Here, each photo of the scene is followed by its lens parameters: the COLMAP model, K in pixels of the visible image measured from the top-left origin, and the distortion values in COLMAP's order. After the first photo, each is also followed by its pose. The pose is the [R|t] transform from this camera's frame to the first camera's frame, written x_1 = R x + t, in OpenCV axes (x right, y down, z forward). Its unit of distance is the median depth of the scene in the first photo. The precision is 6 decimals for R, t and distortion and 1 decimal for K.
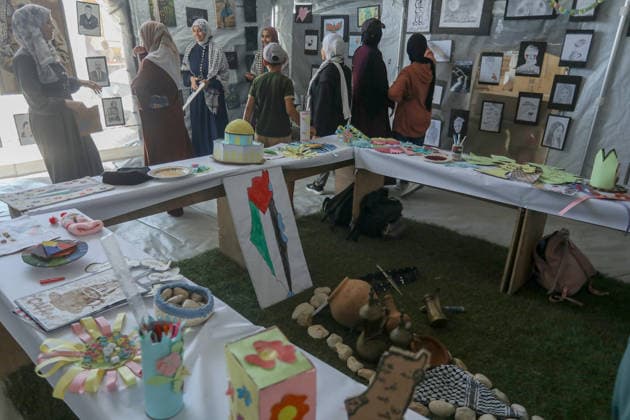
lens RADIAL K [[450.0, 0, 308.5], [0, 450.0, 204.1], [0, 0, 1]] dist [-0.015137, 0.024752]
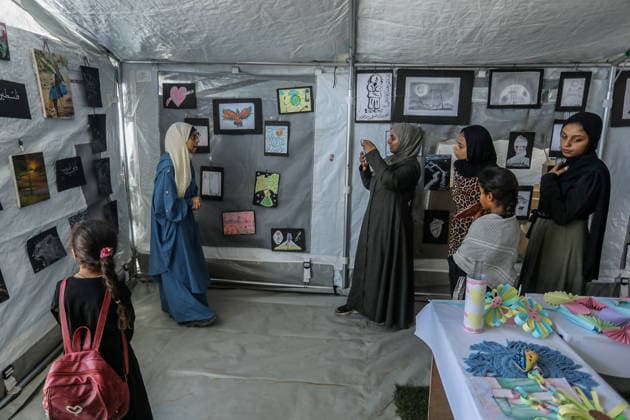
lens RADIAL K [[397.4, 0, 316.8], [0, 397.4, 206.8], [0, 0, 1]] dist [-0.037868, 0.008963]
pose [[0.800990, -0.136834, 0.582831, -0.341853], [0.215344, 0.974222, -0.067226, -0.275839], [-0.558607, 0.179357, 0.809808, 0.679417]]
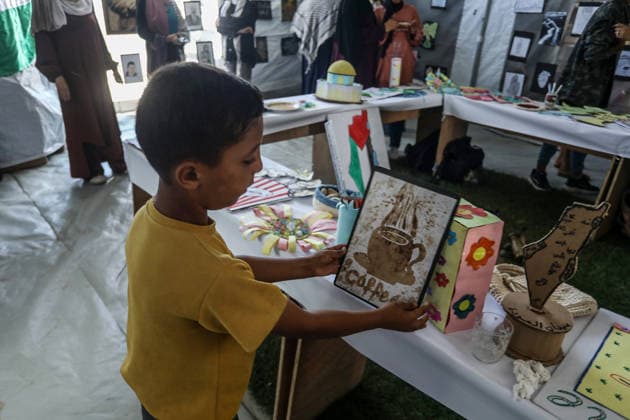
lens RADIAL K [[450.0, 0, 310.4], [0, 450.0, 204.7], [0, 0, 1]] dist [-0.015137, 0.024752]
pose [[0.993434, 0.062044, -0.096119, -0.082191], [-0.052999, 0.994165, 0.093953, 0.042388], [0.101387, -0.088242, 0.990926, -0.071446]]
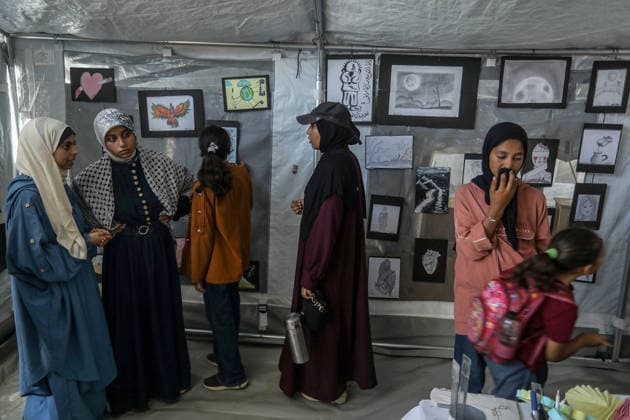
lens RADIAL K [[423.6, 0, 320.7], [0, 423.6, 204.9], [0, 0, 1]] dist [-0.035284, 0.038884]
pose [[0.776925, -0.122931, 0.617475, -0.193502], [0.212075, 0.974536, -0.072821, -0.316597], [-0.592800, 0.187527, 0.783212, 0.786079]]
